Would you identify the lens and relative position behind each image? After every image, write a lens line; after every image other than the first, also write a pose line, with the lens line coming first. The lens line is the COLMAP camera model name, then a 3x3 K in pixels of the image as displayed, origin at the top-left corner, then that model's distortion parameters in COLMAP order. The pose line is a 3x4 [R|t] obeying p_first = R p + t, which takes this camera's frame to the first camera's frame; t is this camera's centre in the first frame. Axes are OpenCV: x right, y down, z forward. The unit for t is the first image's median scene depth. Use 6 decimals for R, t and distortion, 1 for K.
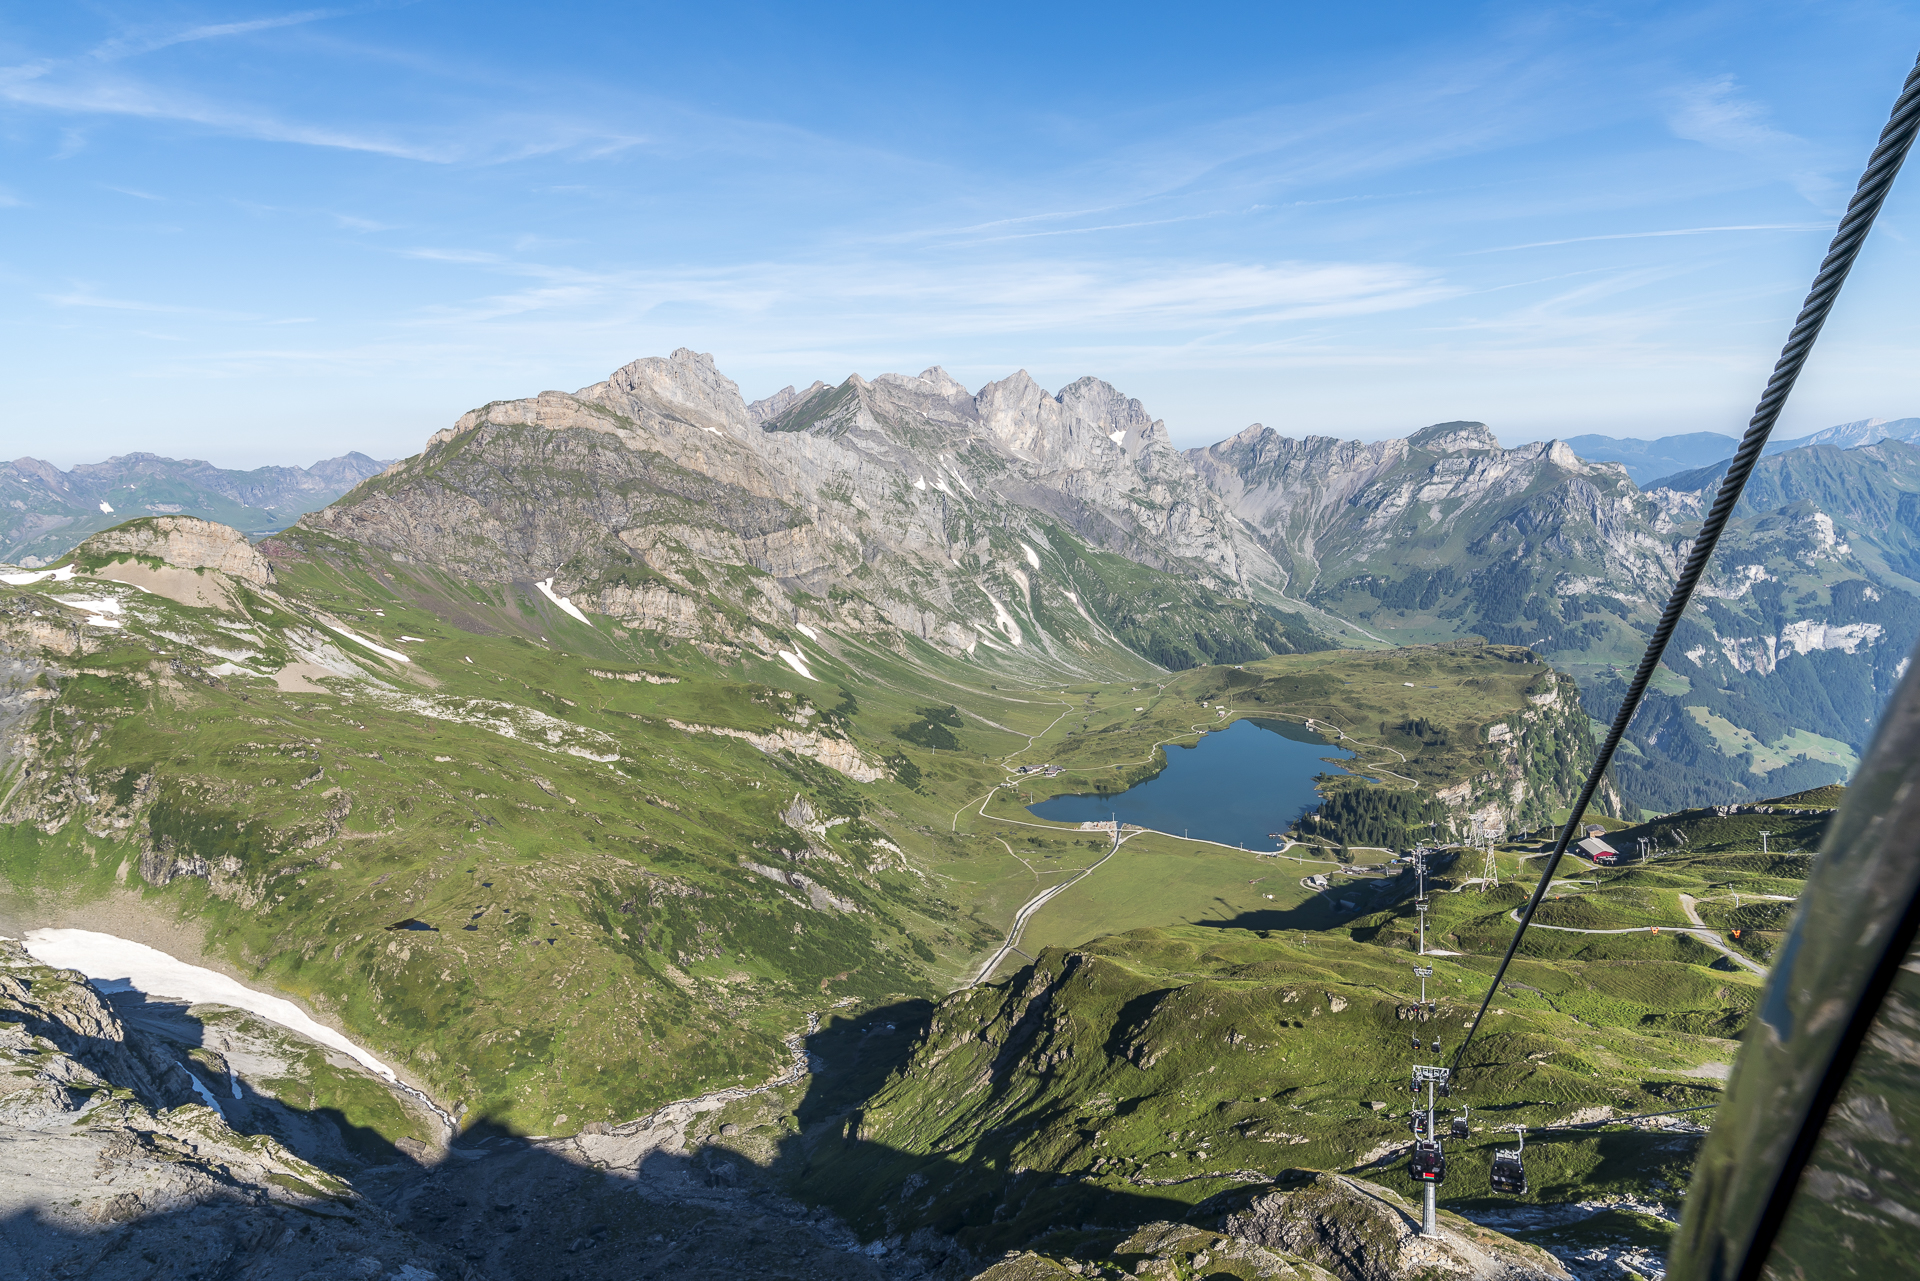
lens RADIAL K [[1295.8, 0, 954.3], [0, 1295.8, 635.0], [0, 0, 1]] dist [-0.031789, 0.028370]
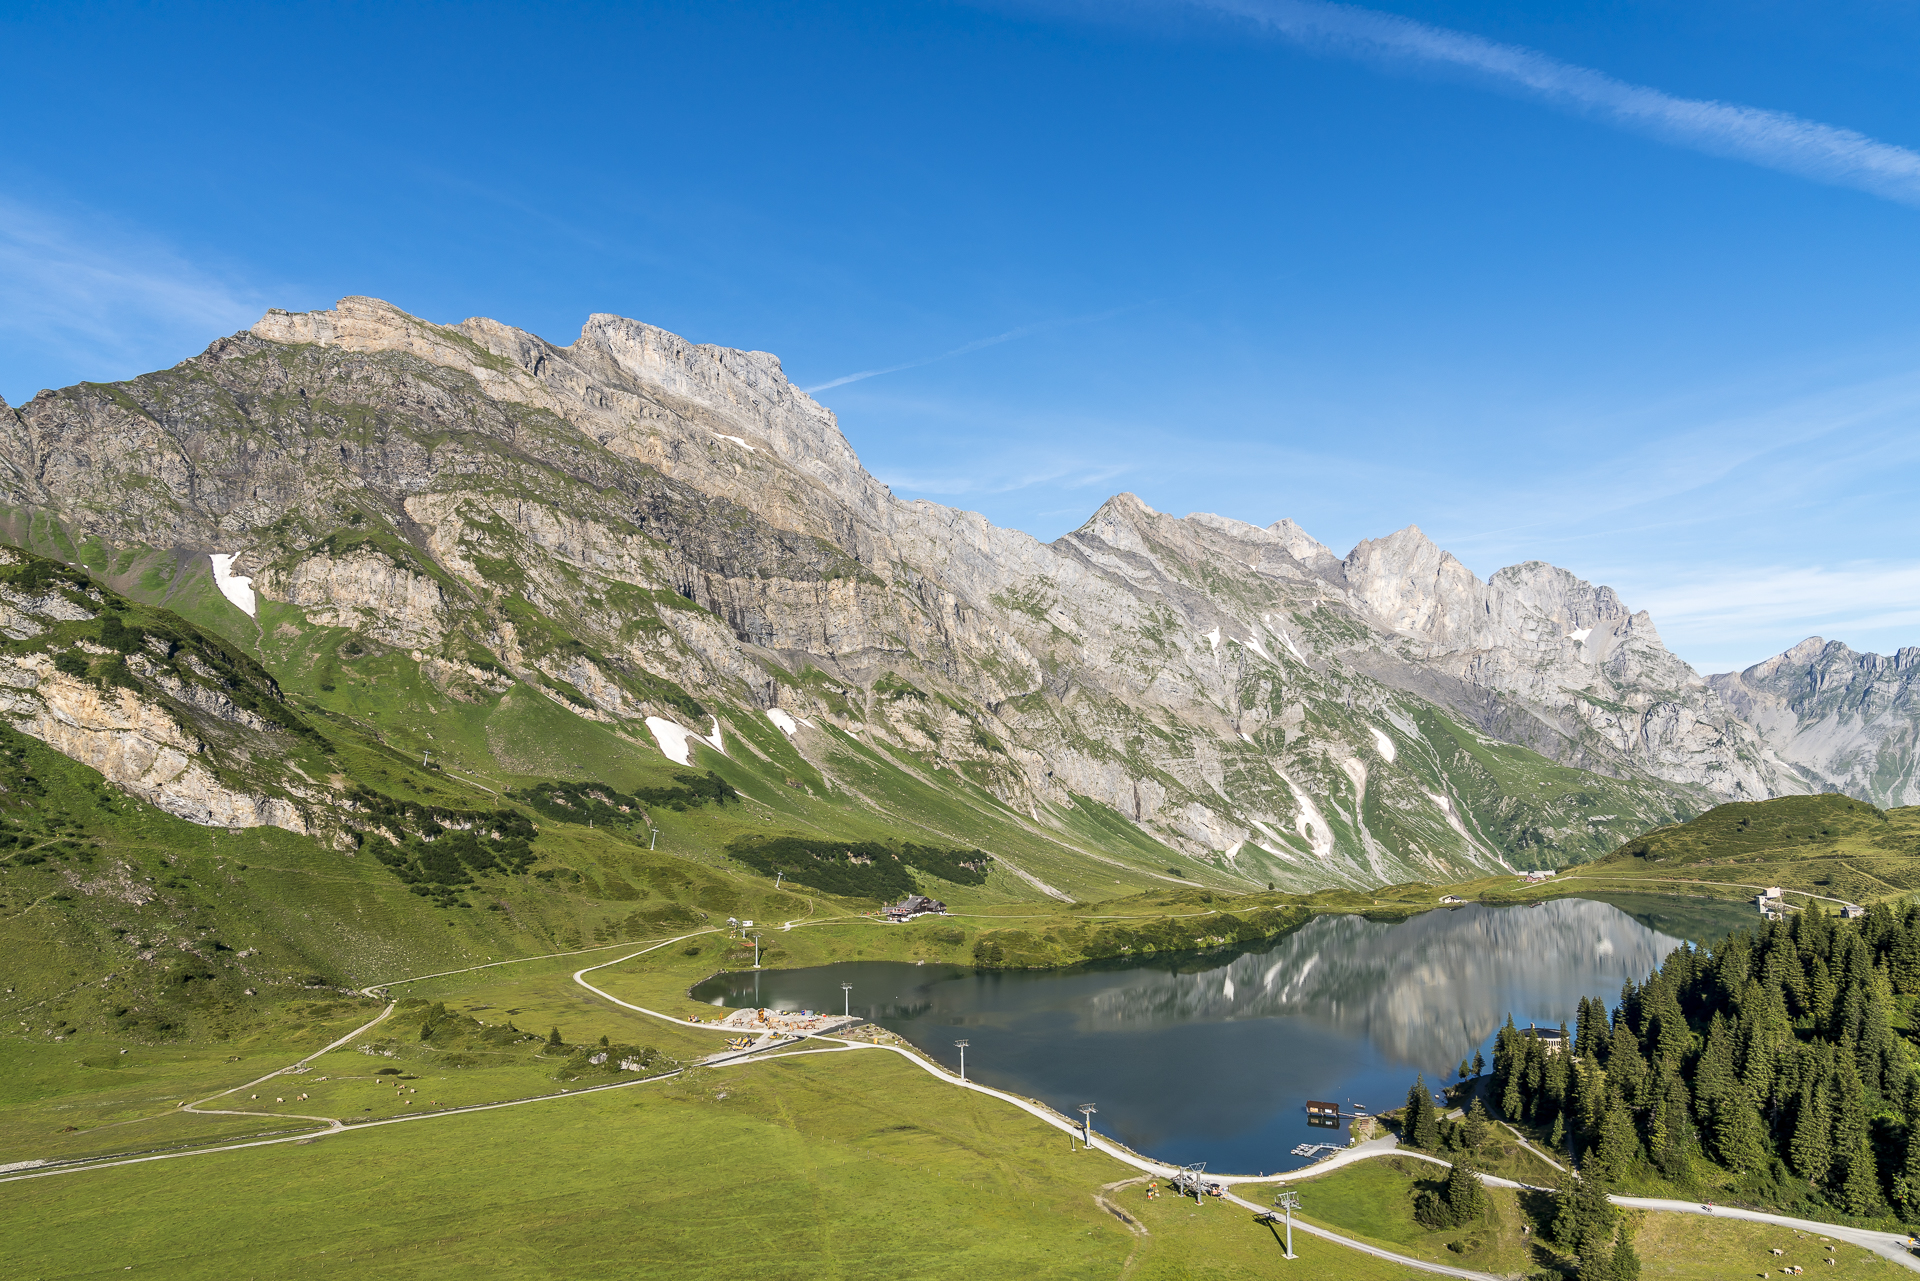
lens RADIAL K [[1295.8, 0, 954.3], [0, 1295.8, 635.0], [0, 0, 1]] dist [-0.031789, 0.028370]
pose [[0.923391, -0.017240, -0.383473, 0.097474], [-0.077171, 0.970257, -0.229445, 0.047191], [0.376023, 0.241461, 0.894597, 0.272796]]
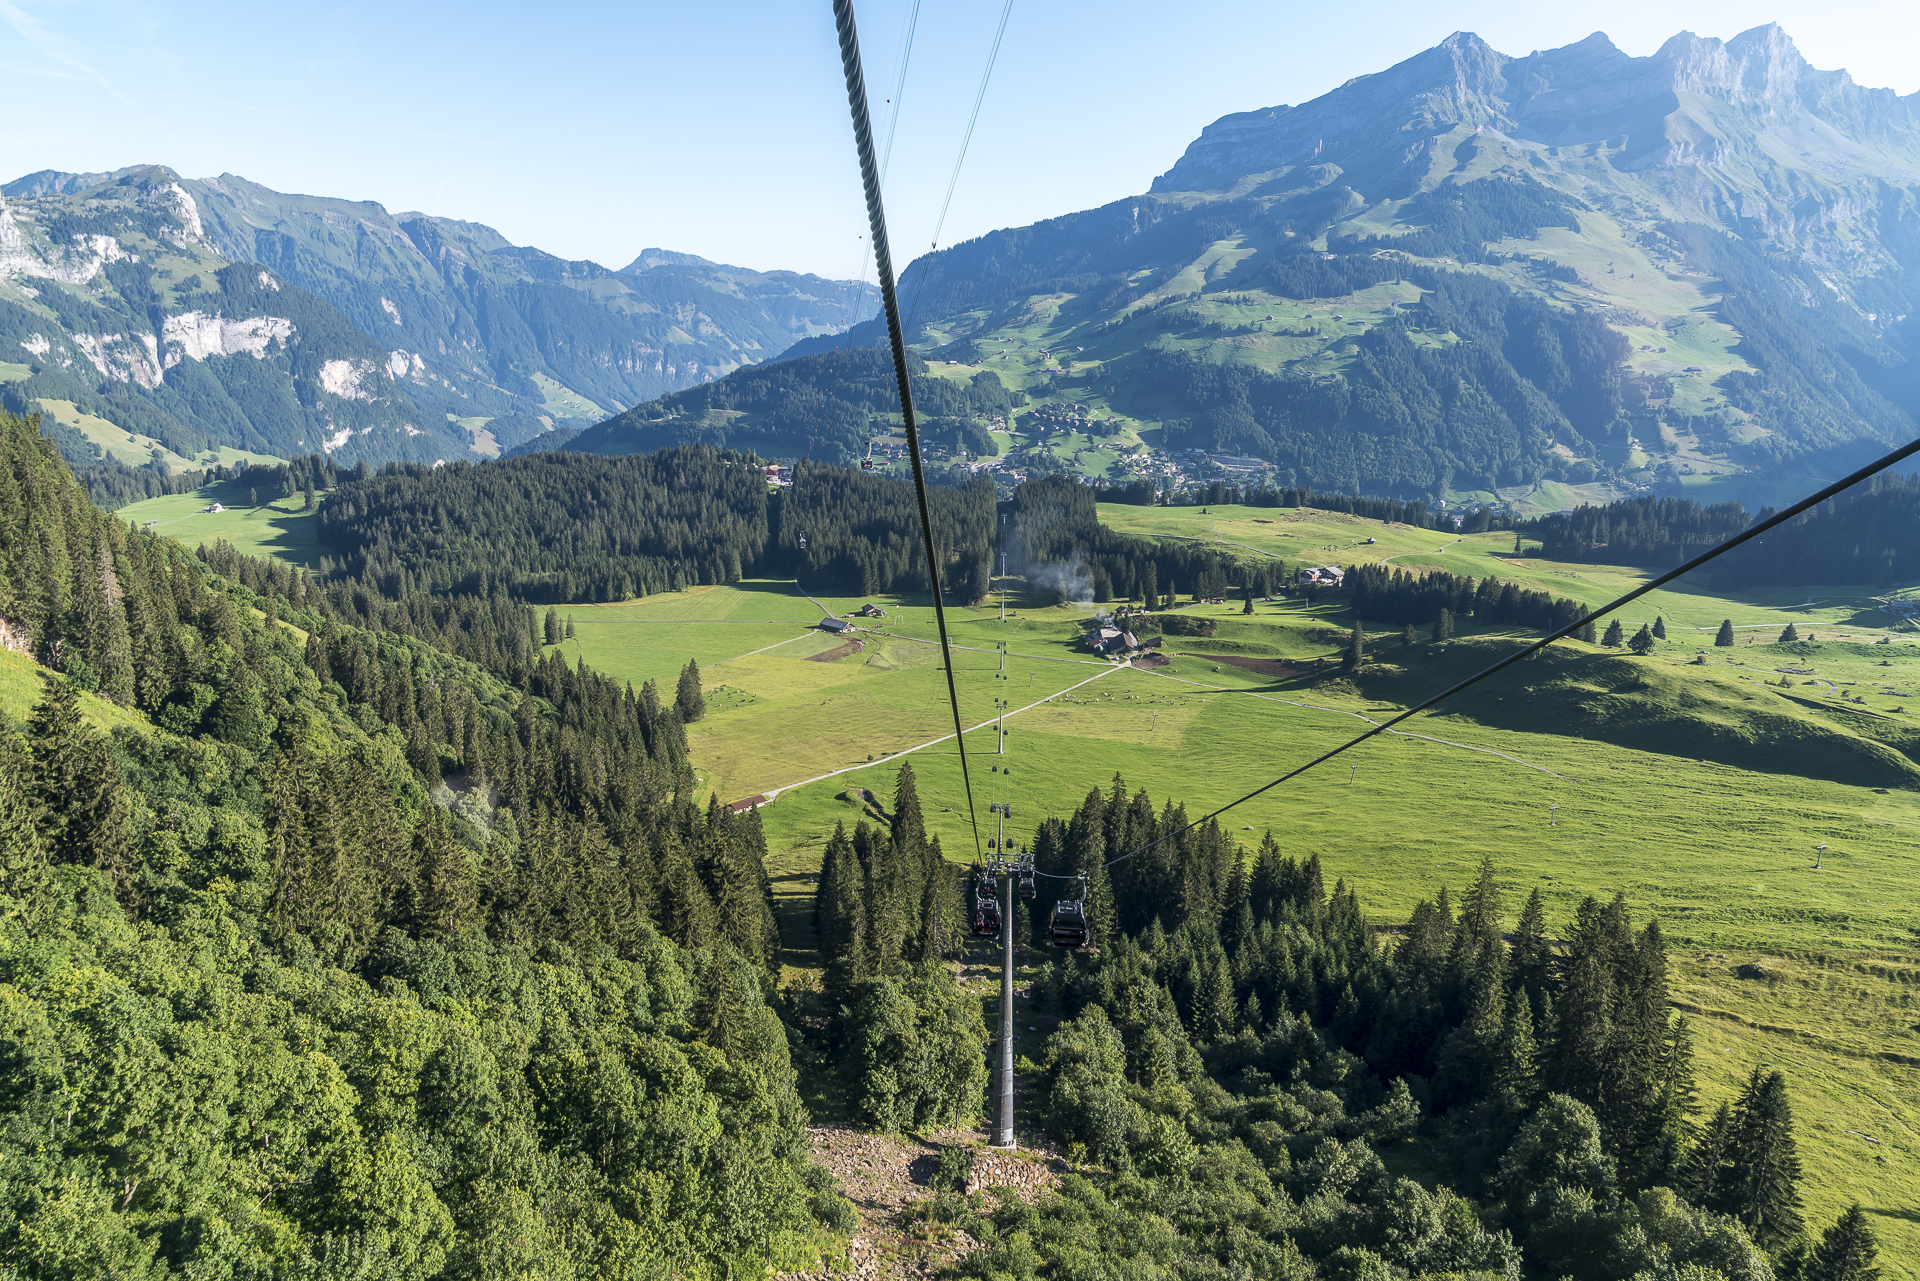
lens RADIAL K [[1294.3, 0, 947.9], [0, 1294.3, 641.4], [0, 0, 1]] dist [-0.022409, 0.012002]
pose [[0.419312, -0.193035, 0.887082, 0.196745], [0.104638, 0.980897, 0.163989, 0.095923], [-0.901792, 0.024060, 0.431500, 0.358964]]
